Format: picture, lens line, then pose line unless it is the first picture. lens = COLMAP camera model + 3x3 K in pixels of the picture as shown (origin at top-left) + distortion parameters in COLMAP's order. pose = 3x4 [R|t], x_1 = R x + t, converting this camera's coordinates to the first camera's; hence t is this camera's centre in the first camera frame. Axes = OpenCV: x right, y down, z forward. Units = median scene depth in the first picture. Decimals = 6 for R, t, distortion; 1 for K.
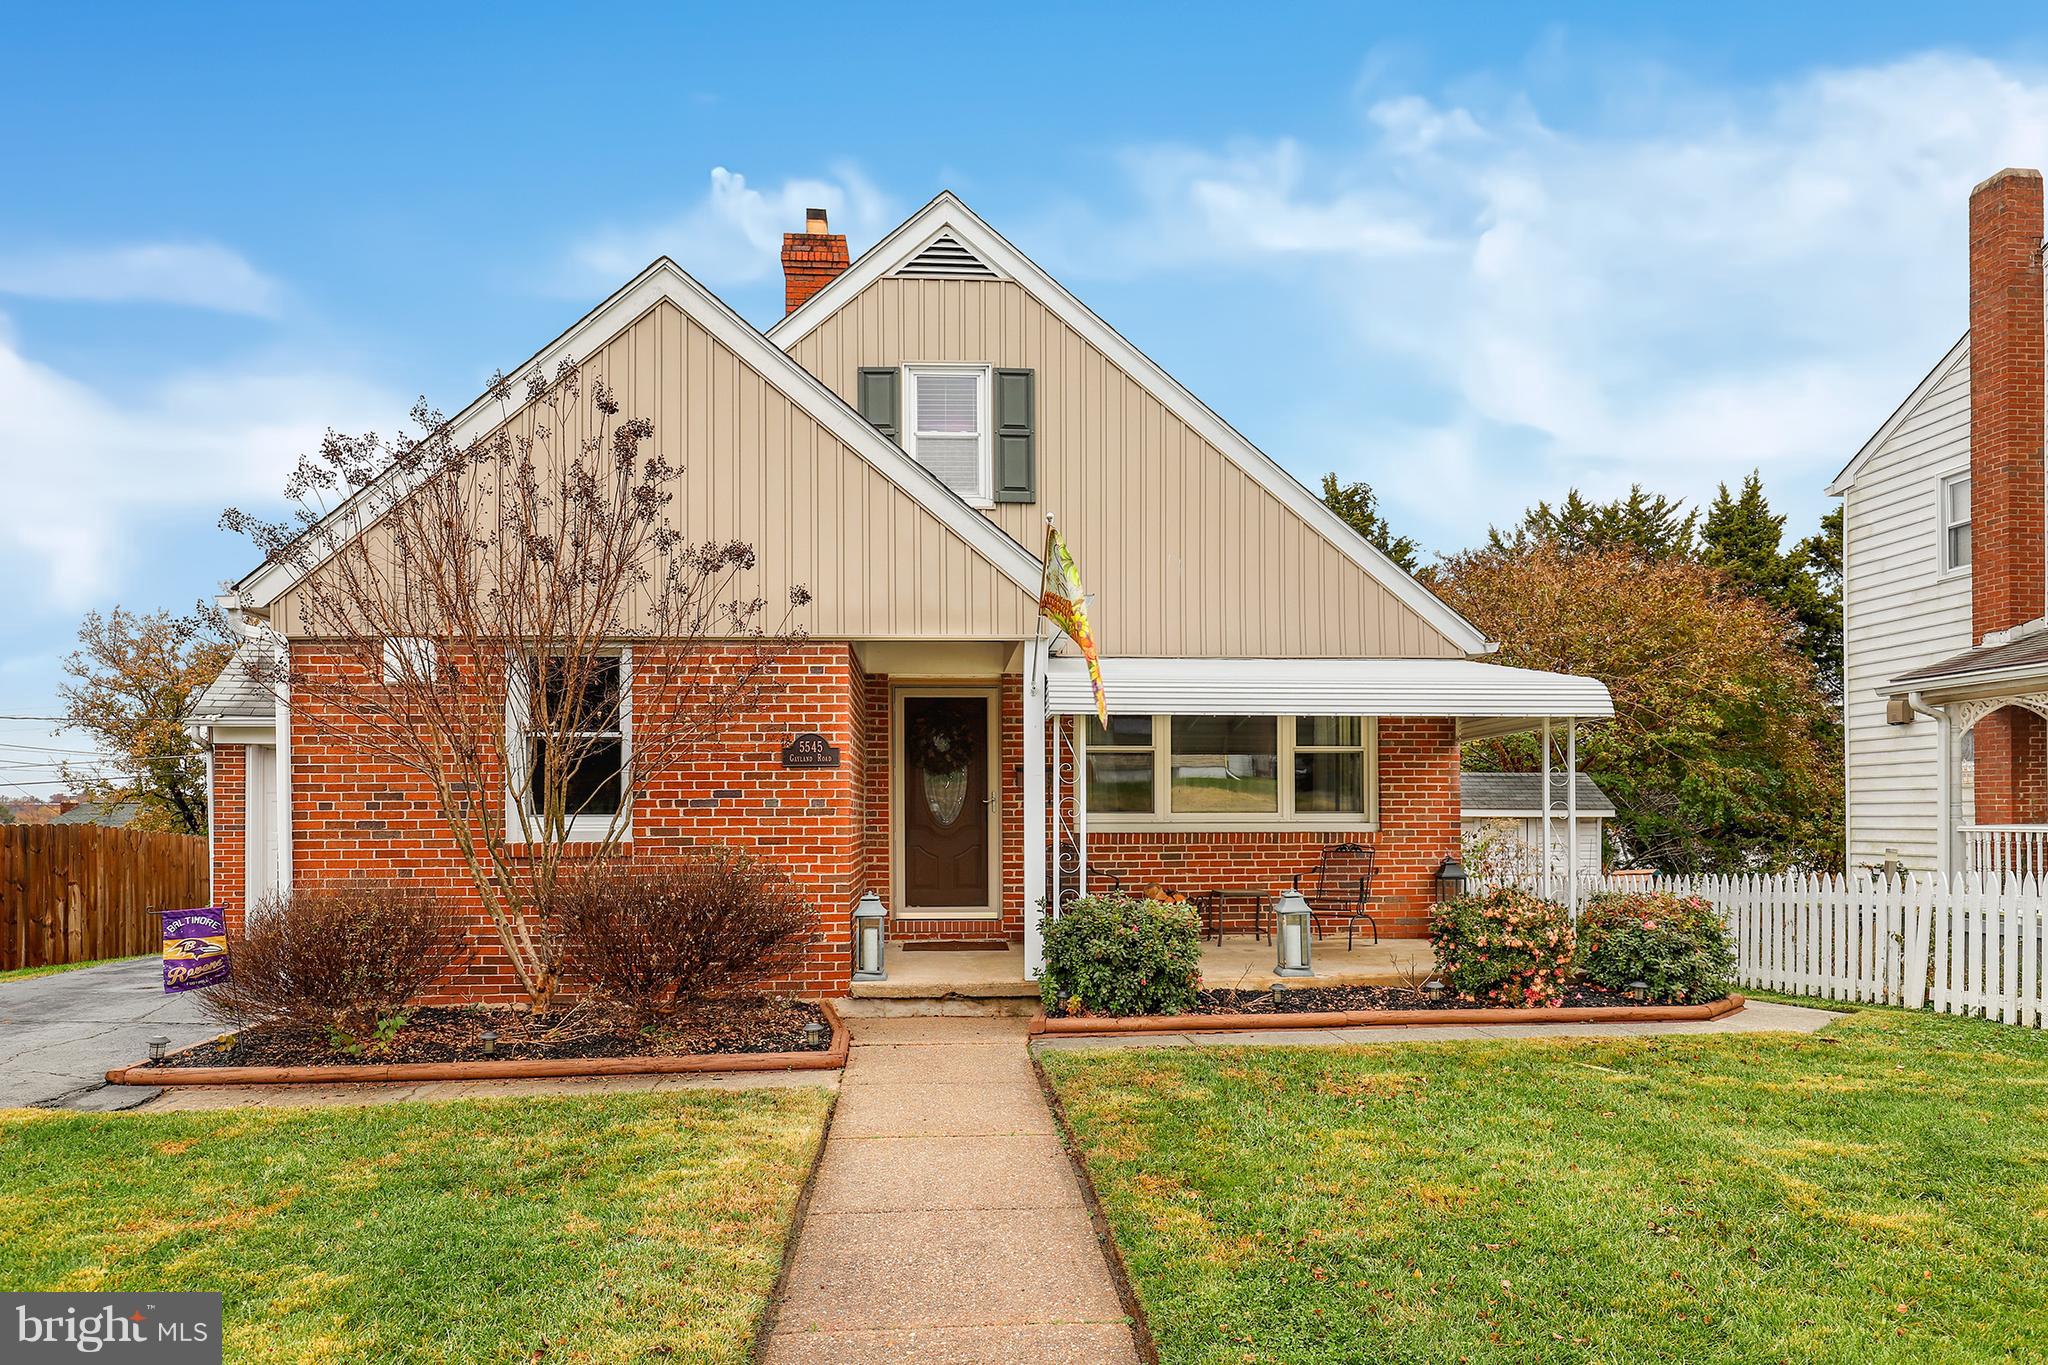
lens RADIAL K [[1332.1, 0, 1024.1], [0, 1332.1, 693.4], [0, 0, 1]] dist [-0.002147, -0.000379]
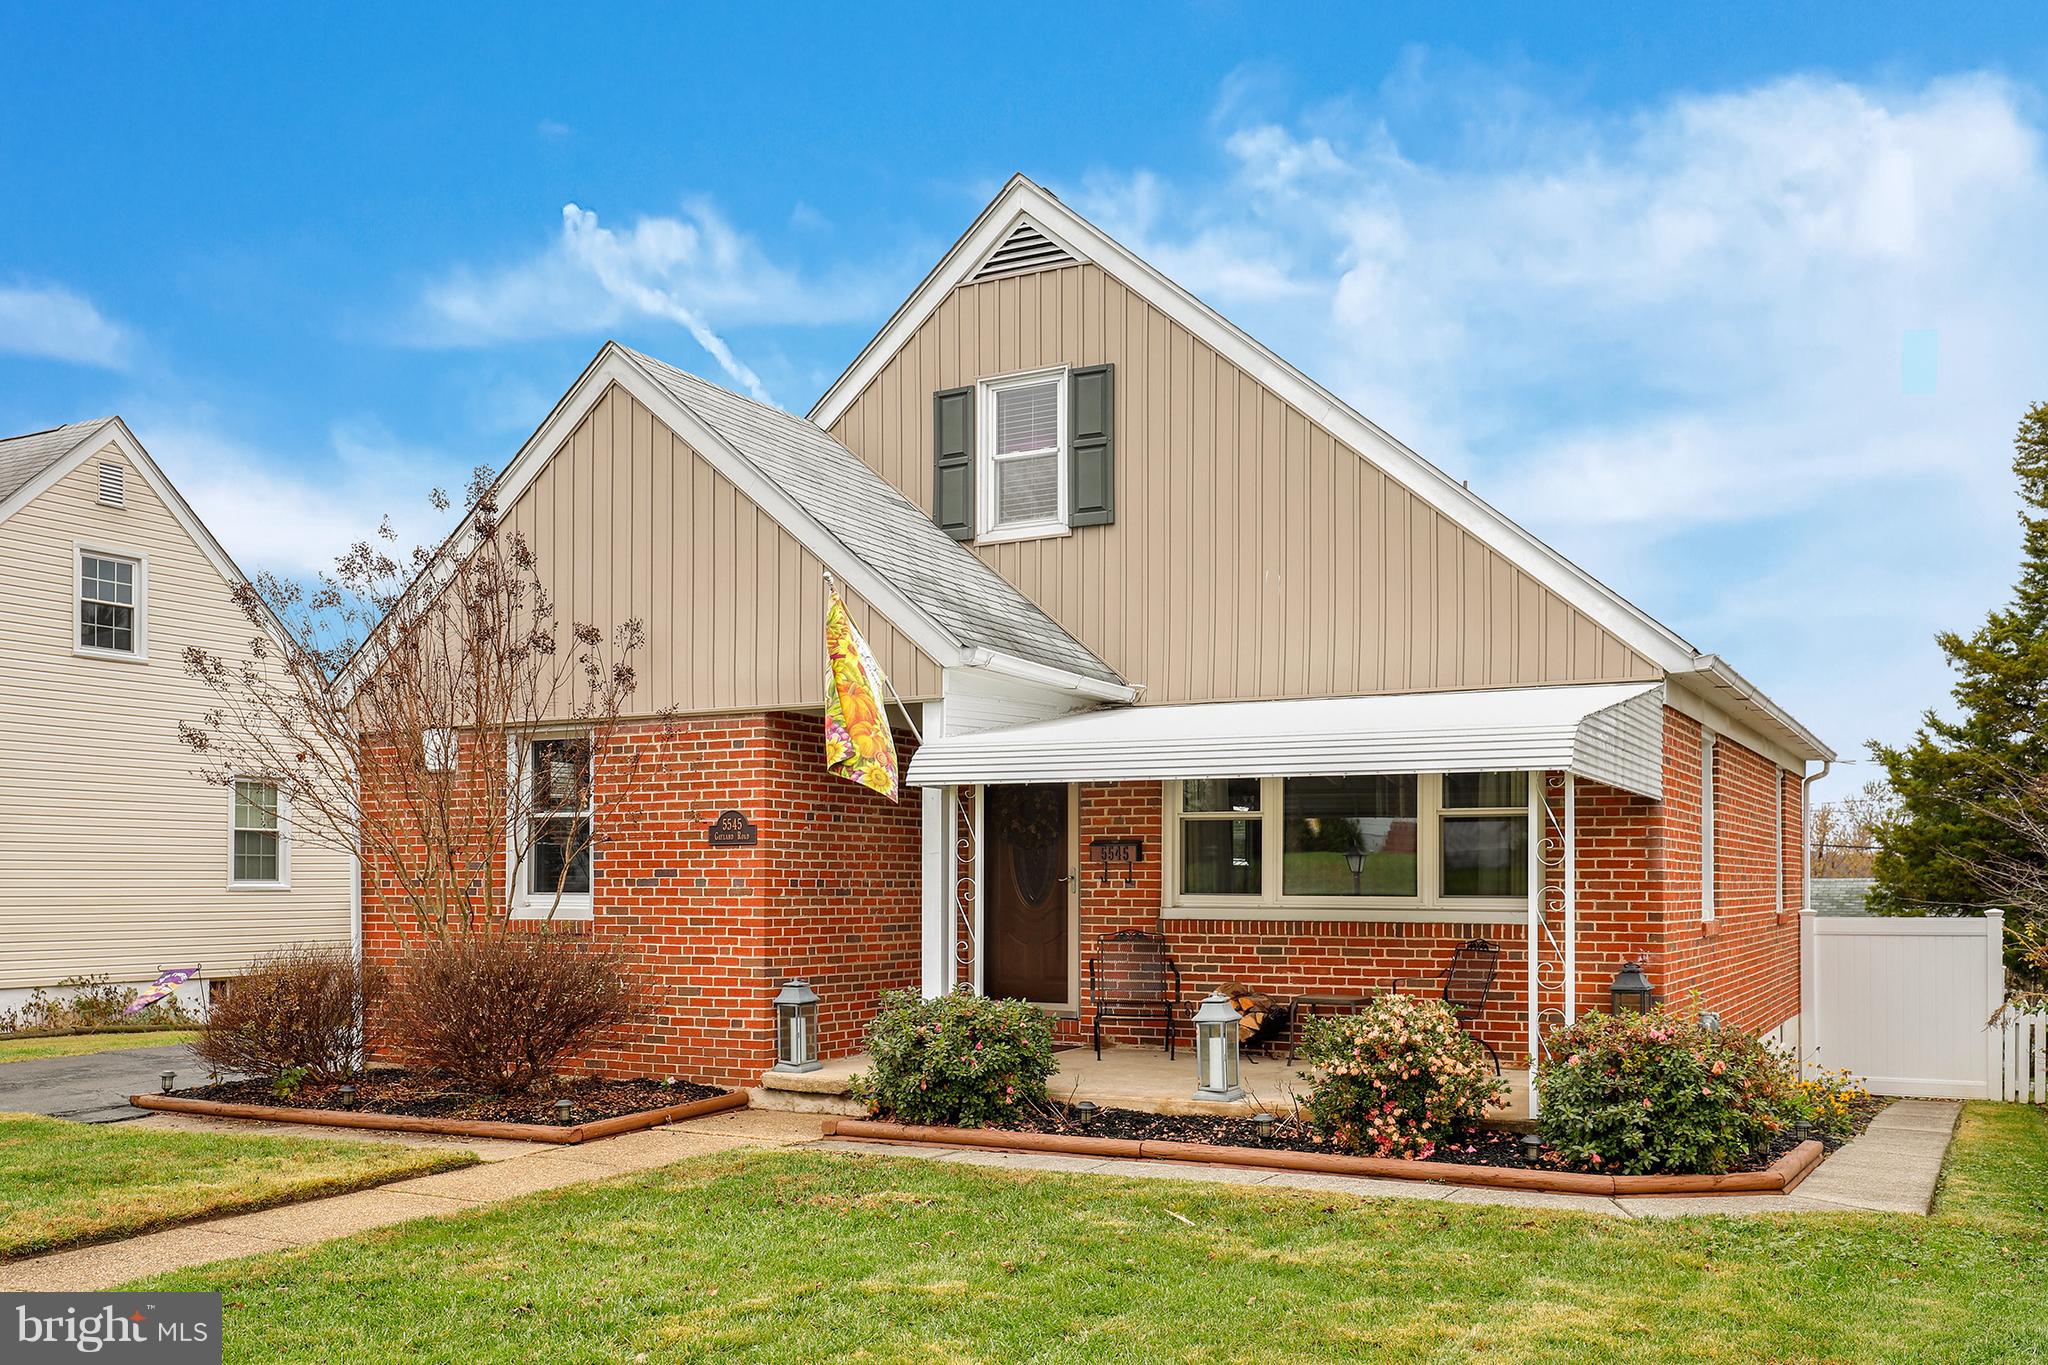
lens RADIAL K [[1838.5, 0, 1024.0], [0, 1838.5, 682.5], [0, 0, 1]] dist [0.006509, 0.003428]
pose [[0.836599, -0.053456, -0.545201, 0.725138], [0.043011, 0.998565, -0.031908, -0.010461], [0.546124, 0.003244, 0.837698, 0.000603]]
